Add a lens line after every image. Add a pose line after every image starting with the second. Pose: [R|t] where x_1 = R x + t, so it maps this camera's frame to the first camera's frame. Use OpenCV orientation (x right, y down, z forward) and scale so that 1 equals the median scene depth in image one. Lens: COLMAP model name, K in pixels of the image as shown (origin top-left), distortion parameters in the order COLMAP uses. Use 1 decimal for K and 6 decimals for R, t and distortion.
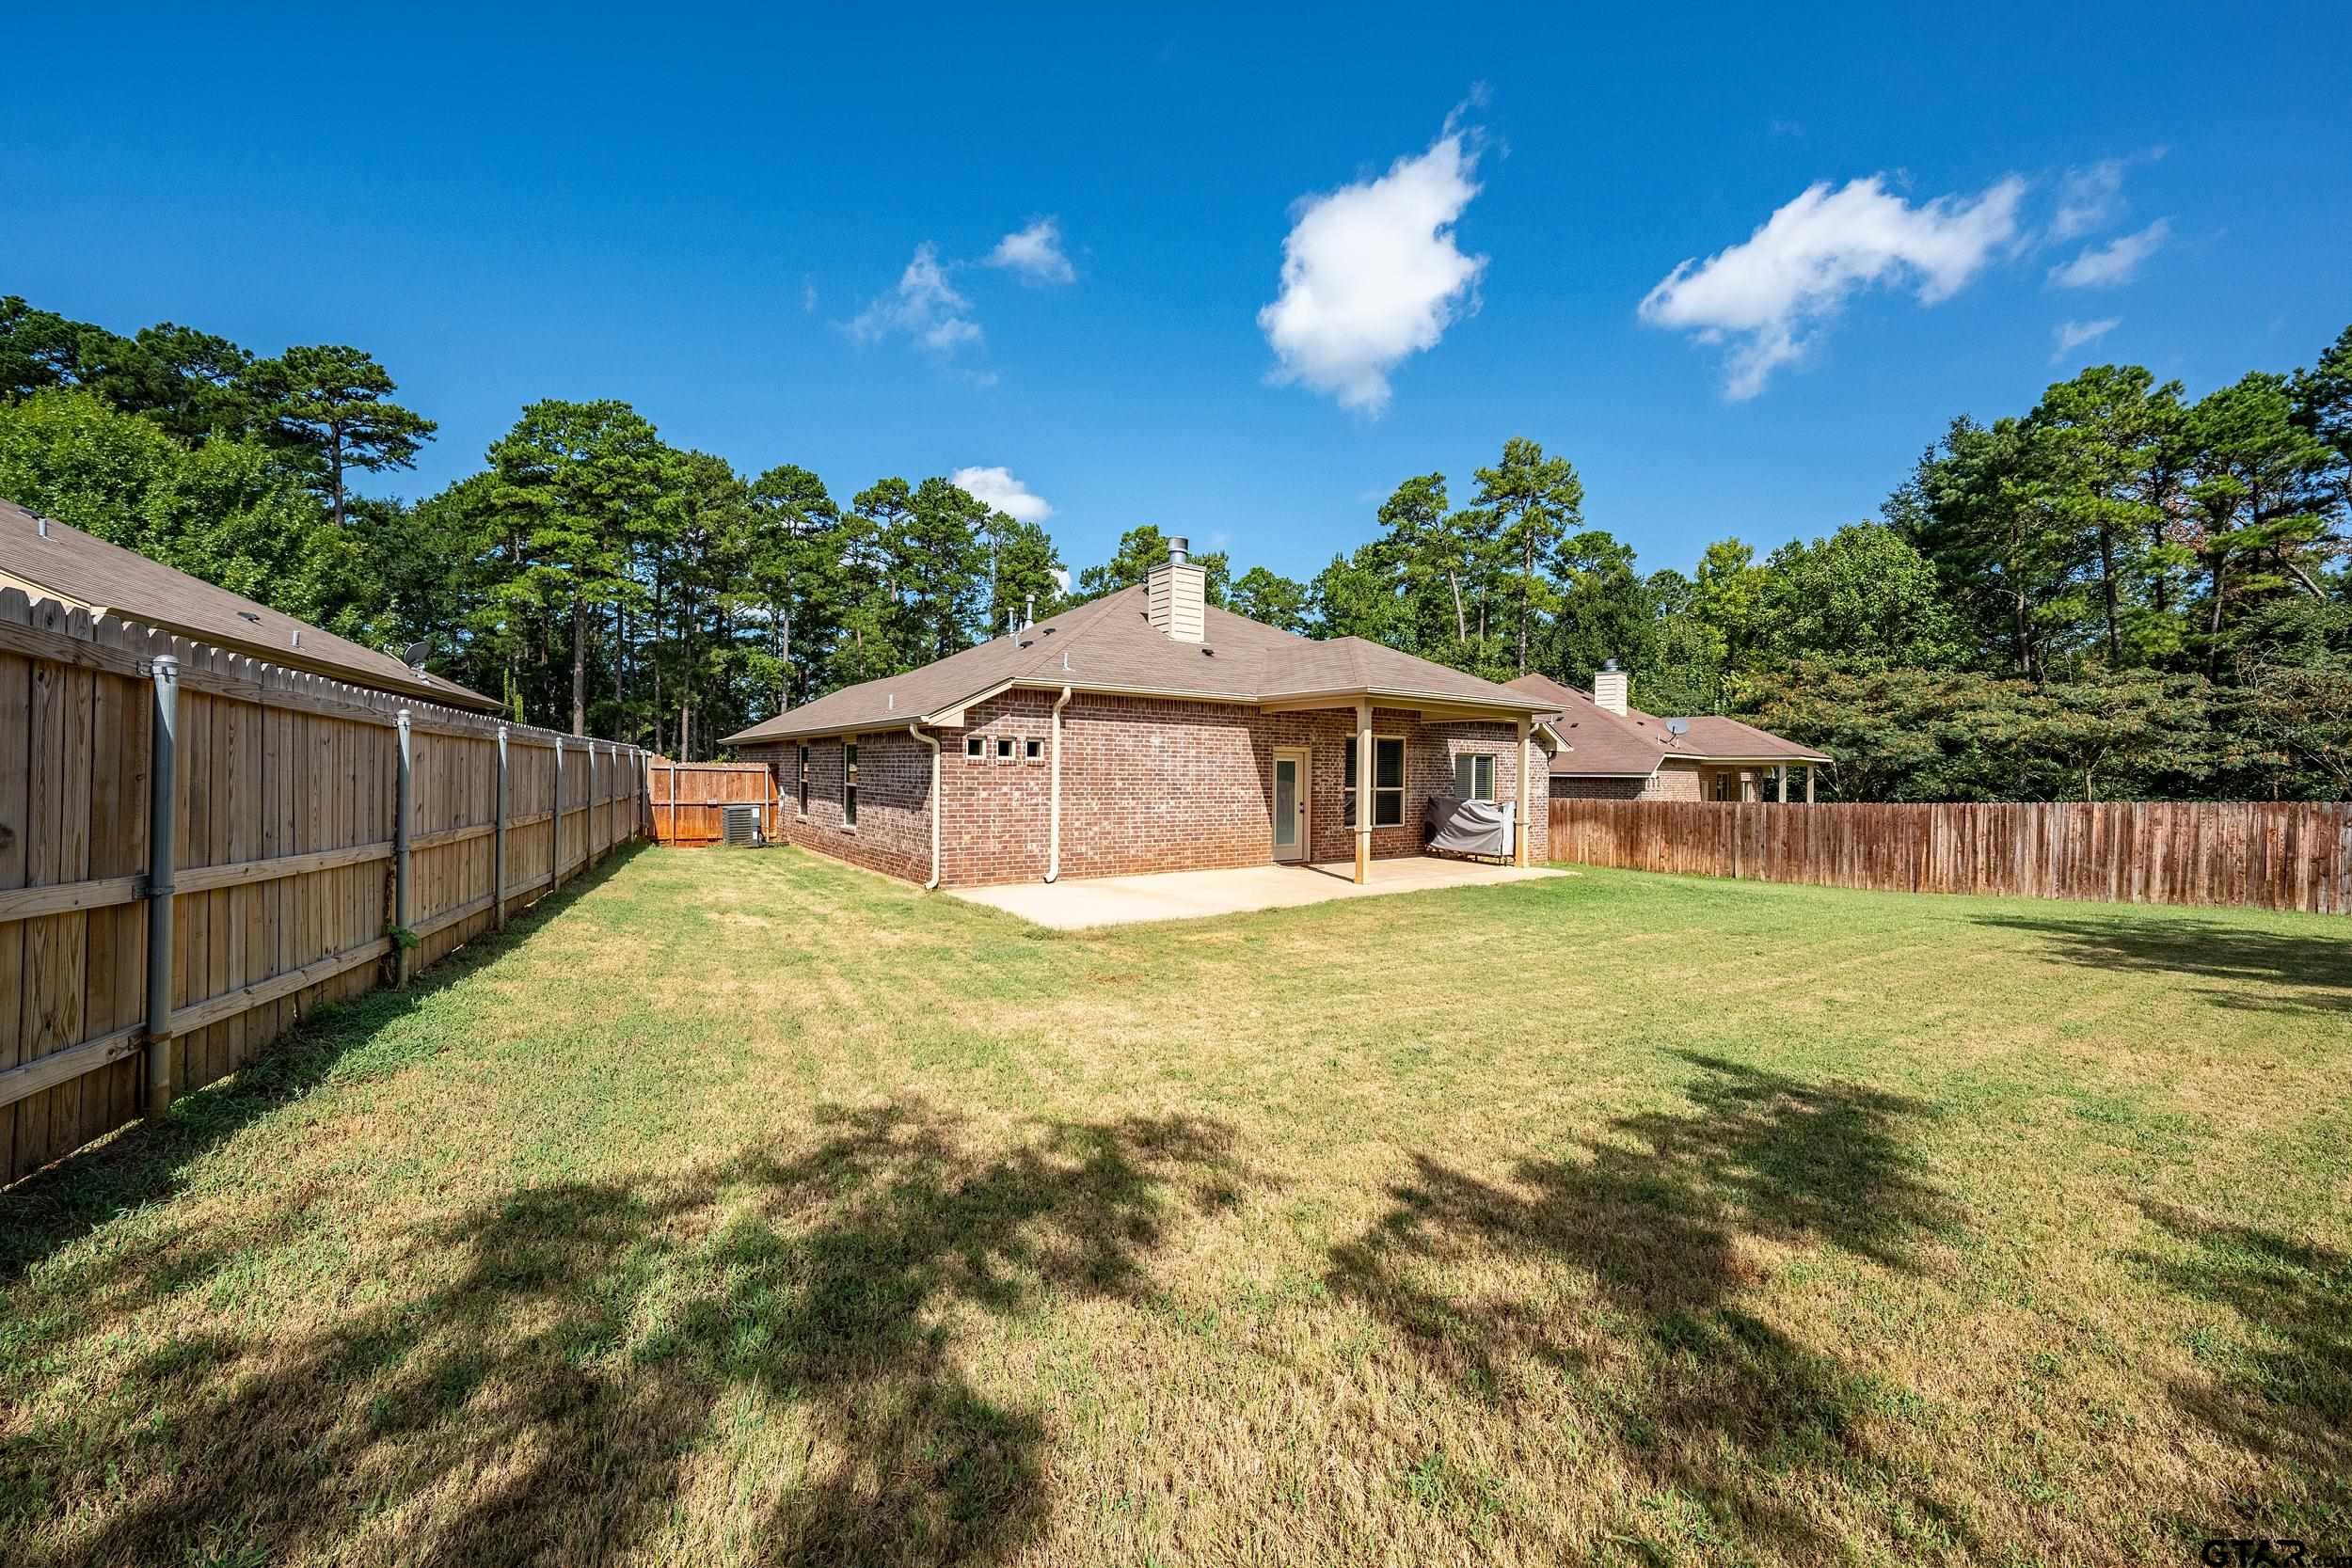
lens RADIAL K [[886.2, 0, 1176.0], [0, 886.2, 784.0], [0, 0, 1]] dist [-0.000845, -0.000060]
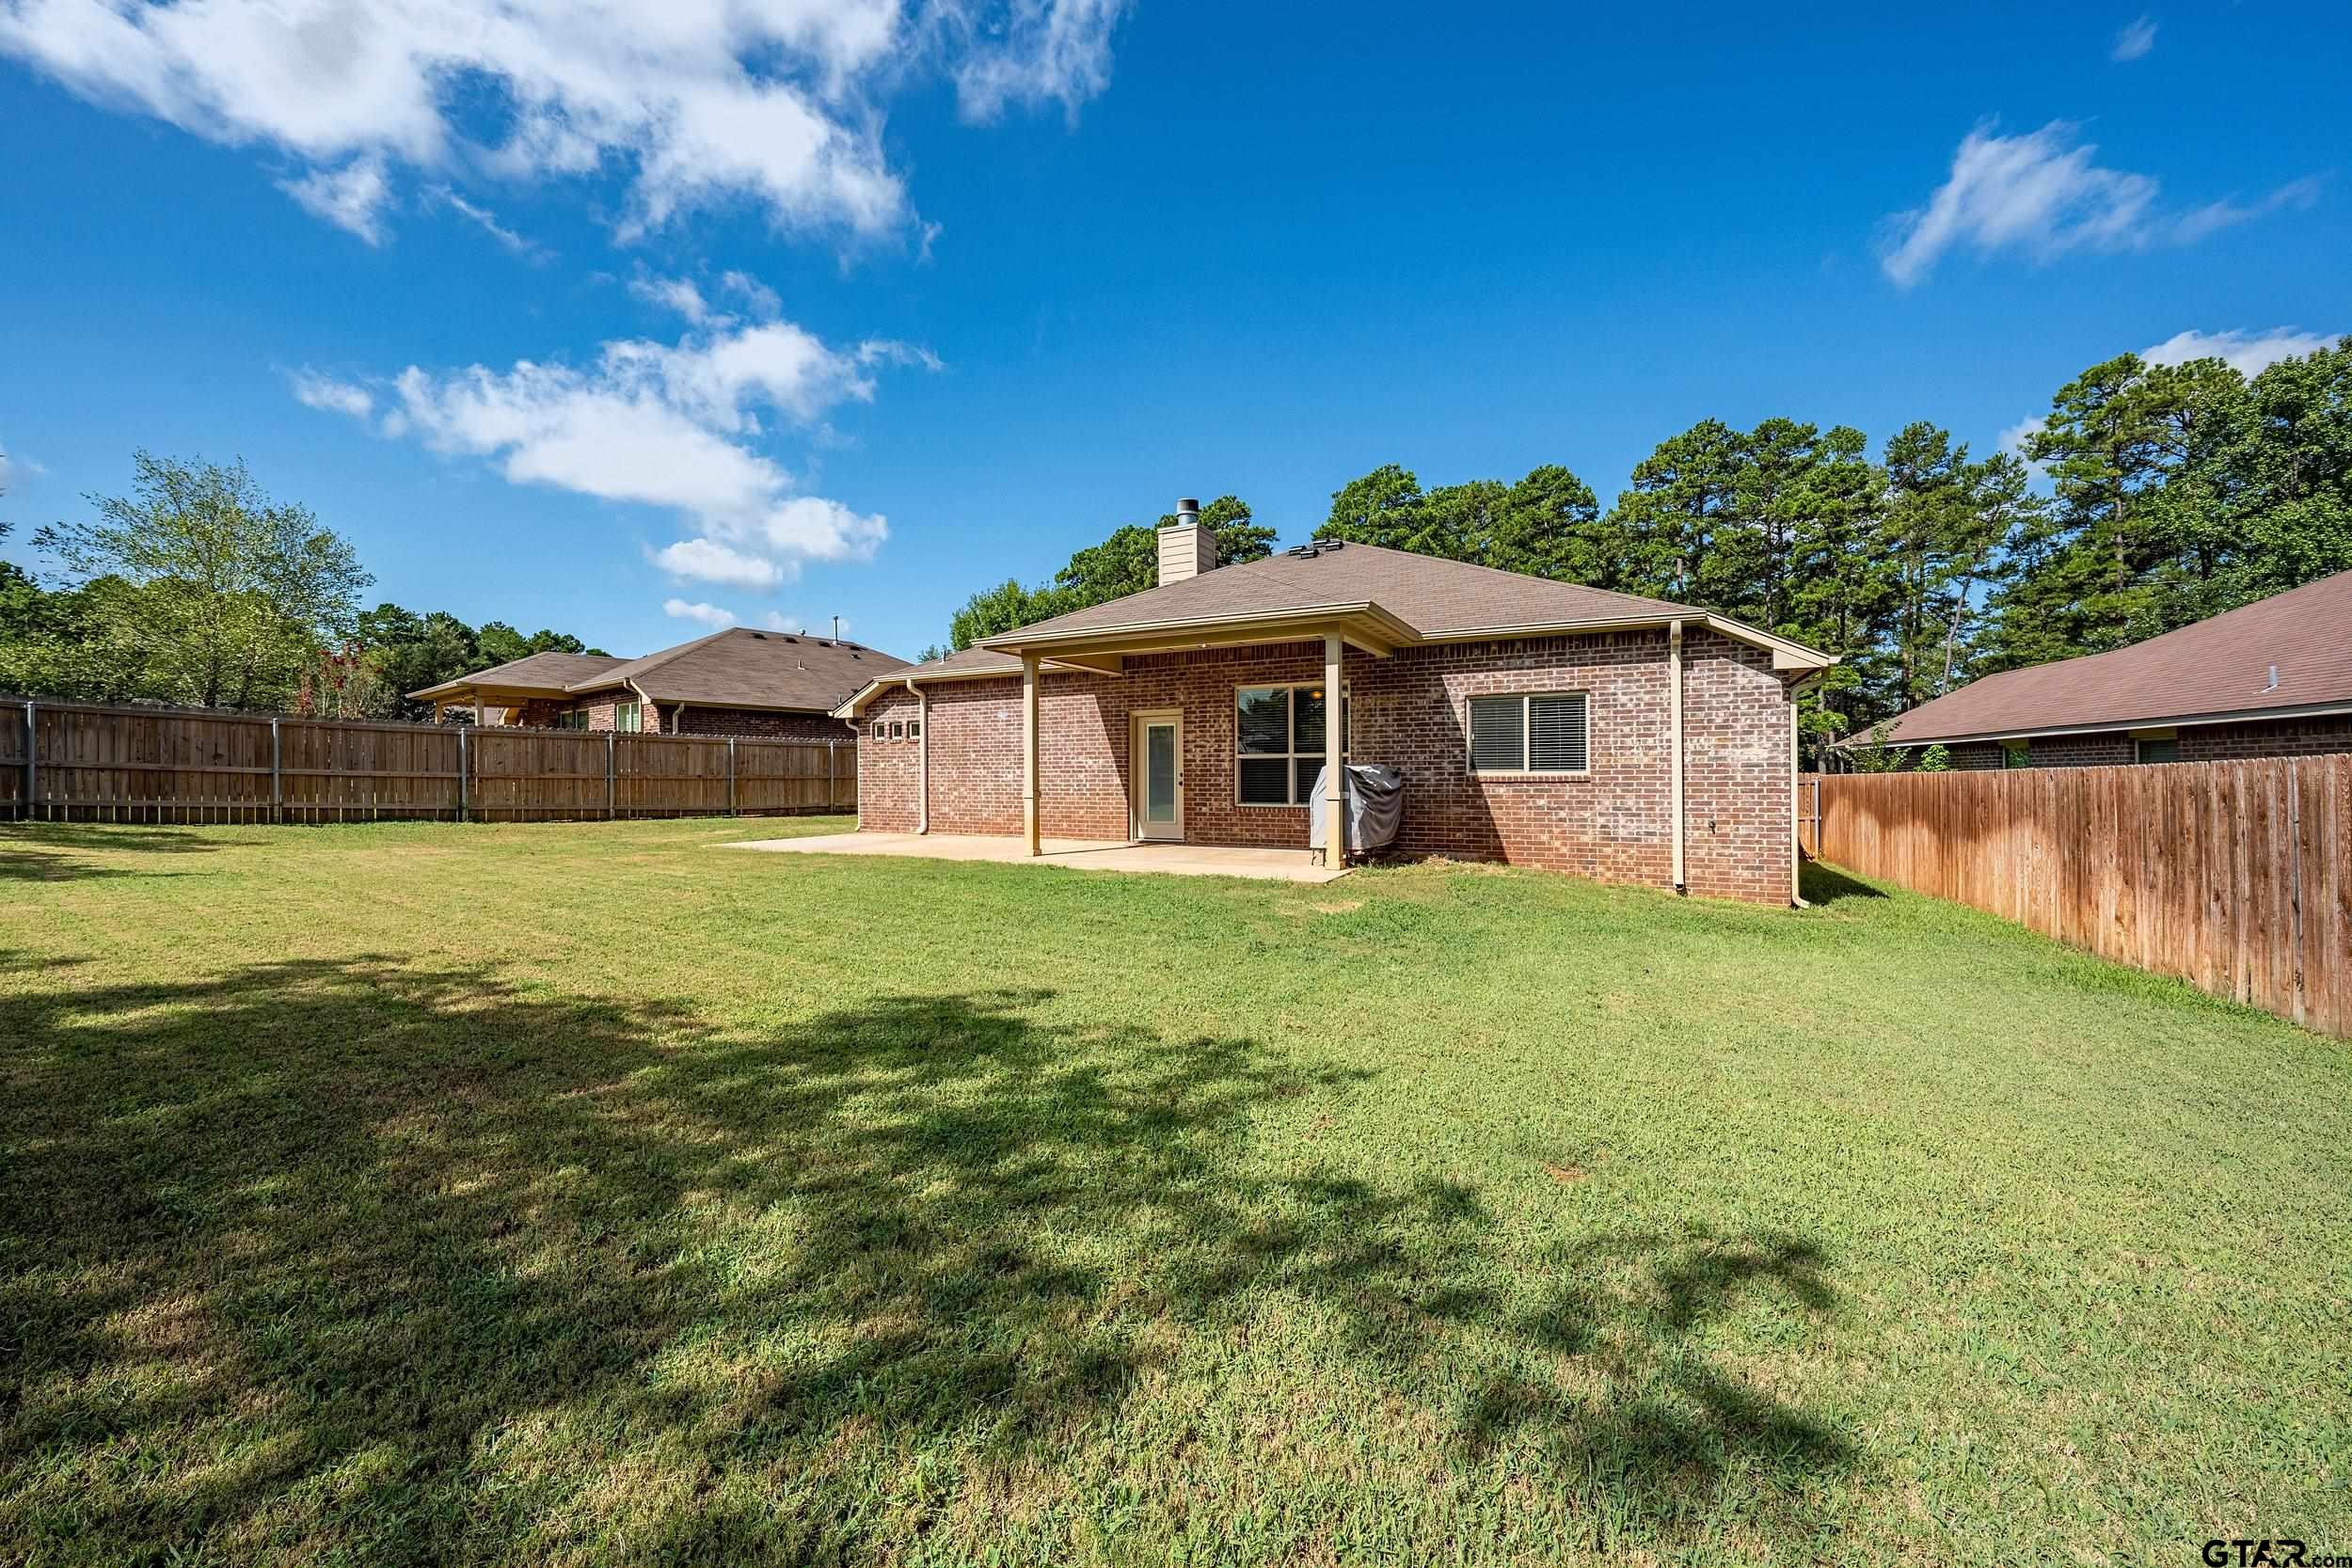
lens RADIAL K [[886.2, 0, 1176.0], [0, 886.2, 784.0], [0, 0, 1]] dist [-0.000845, -0.000060]
pose [[0.428044, -0.008175, -0.903721, 0.966917], [-0.004020, 0.999932, -0.010950, 0.043114], [0.903749, 0.008320, 0.427982, 0.660012]]
